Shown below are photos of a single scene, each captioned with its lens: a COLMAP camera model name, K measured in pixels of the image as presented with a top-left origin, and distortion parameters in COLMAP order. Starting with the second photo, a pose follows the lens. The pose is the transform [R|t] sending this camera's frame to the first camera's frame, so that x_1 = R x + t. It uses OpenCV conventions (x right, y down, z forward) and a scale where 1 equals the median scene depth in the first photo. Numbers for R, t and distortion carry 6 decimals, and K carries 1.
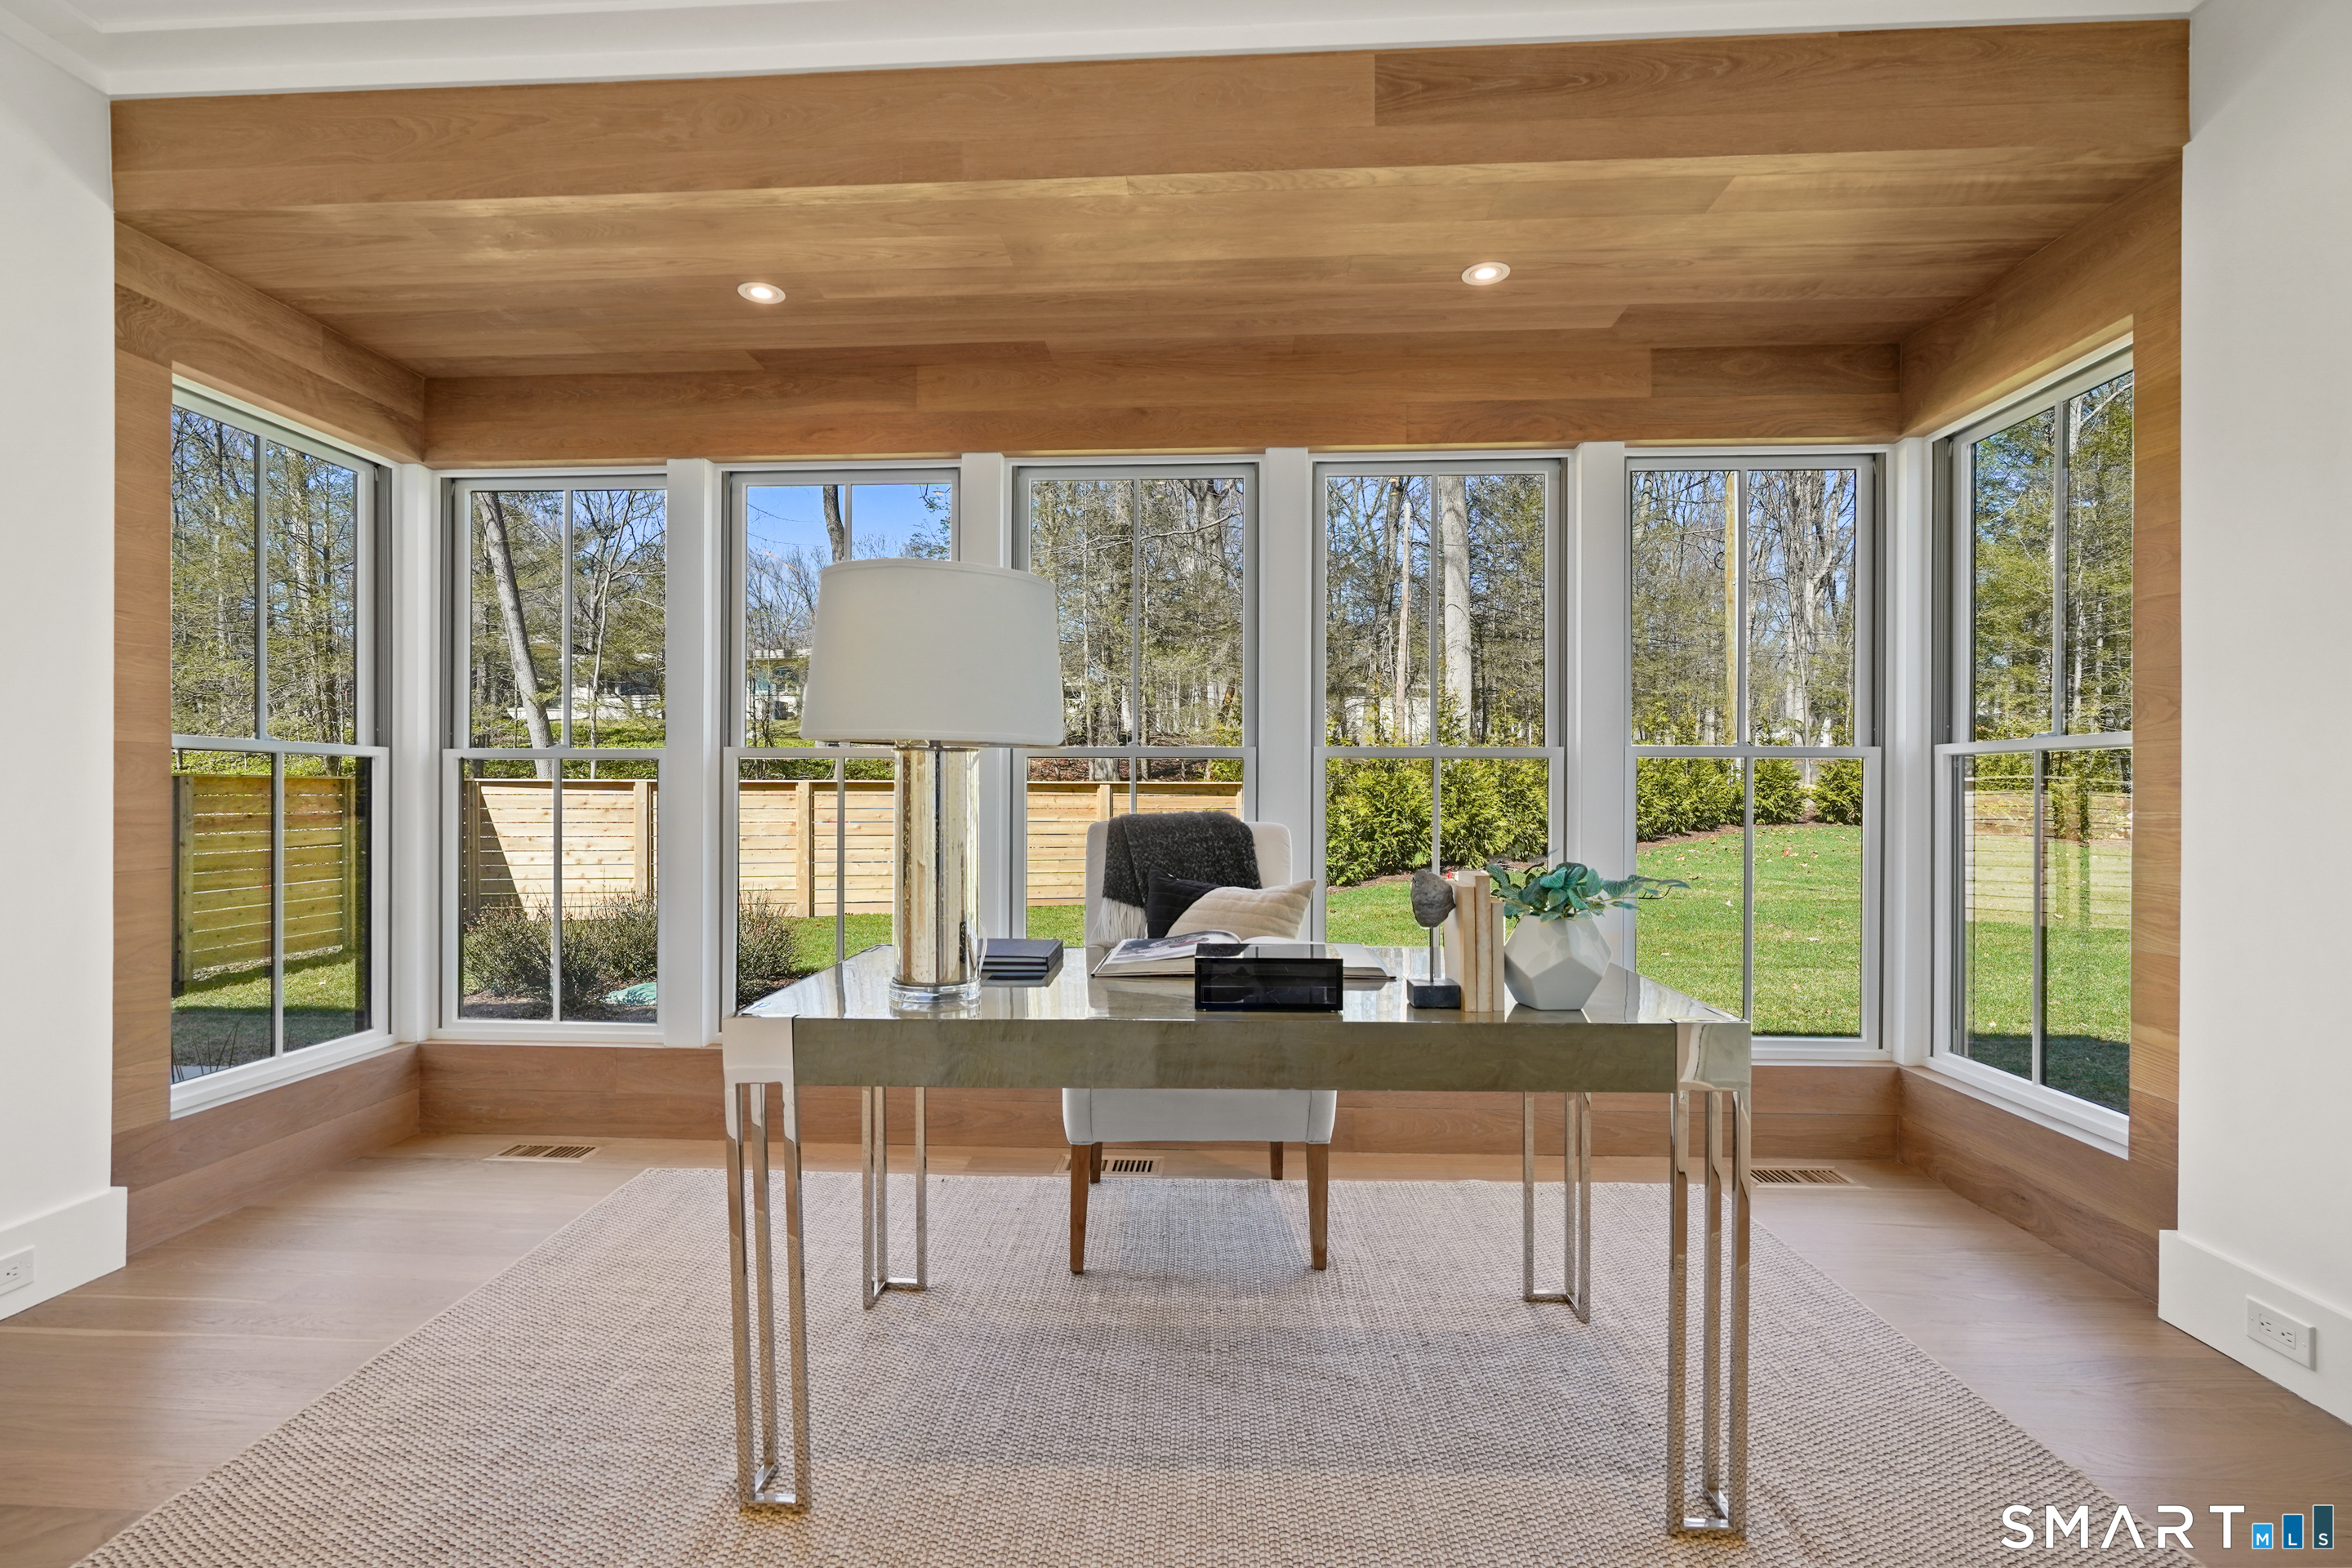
lens RADIAL K [[1071.5, 0, 1167.4], [0, 1071.5, 790.1], [0, 0, 1]] dist [-0.005563, -0.000017]
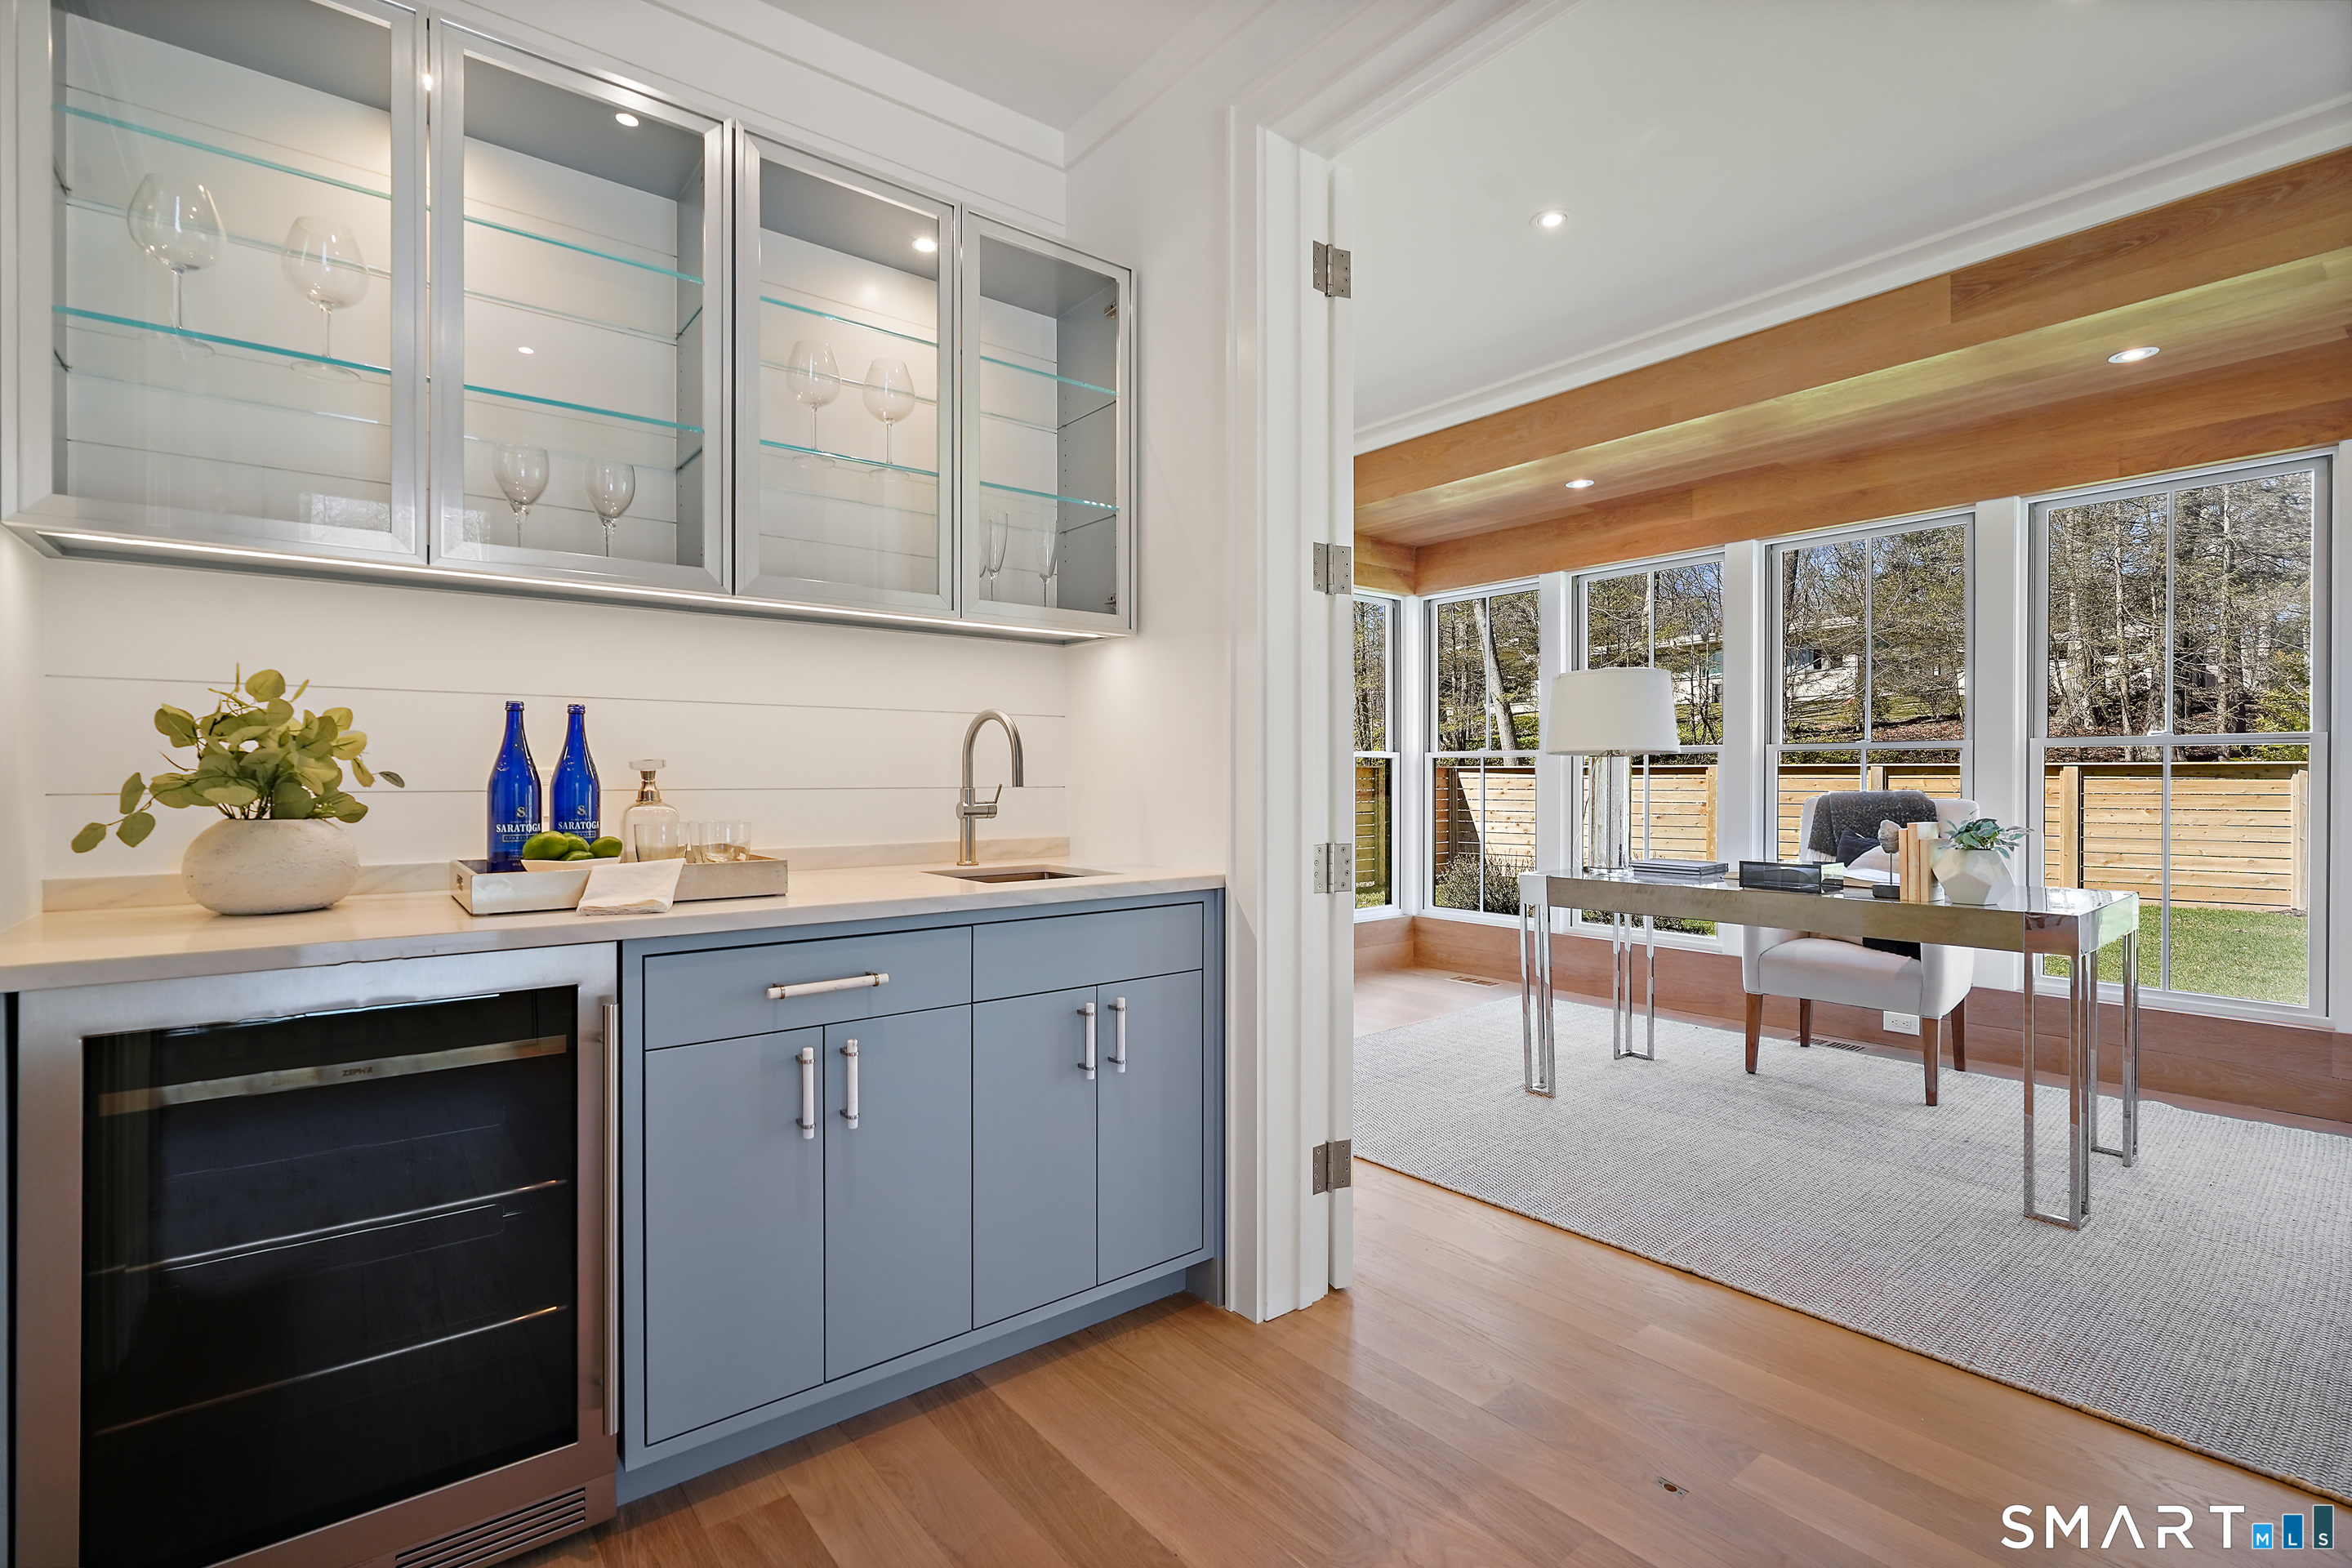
lens RADIAL K [[1071.5, 0, 1167.4], [0, 1071.5, 790.1], [0, 0, 1]] dist [-0.005563, -0.000017]
pose [[0.664053, 0.008007, -0.747642, 0.406724], [0.003406, 0.999900, 0.013733, -0.001531], [0.747677, -0.011666, 0.663960, -0.553511]]
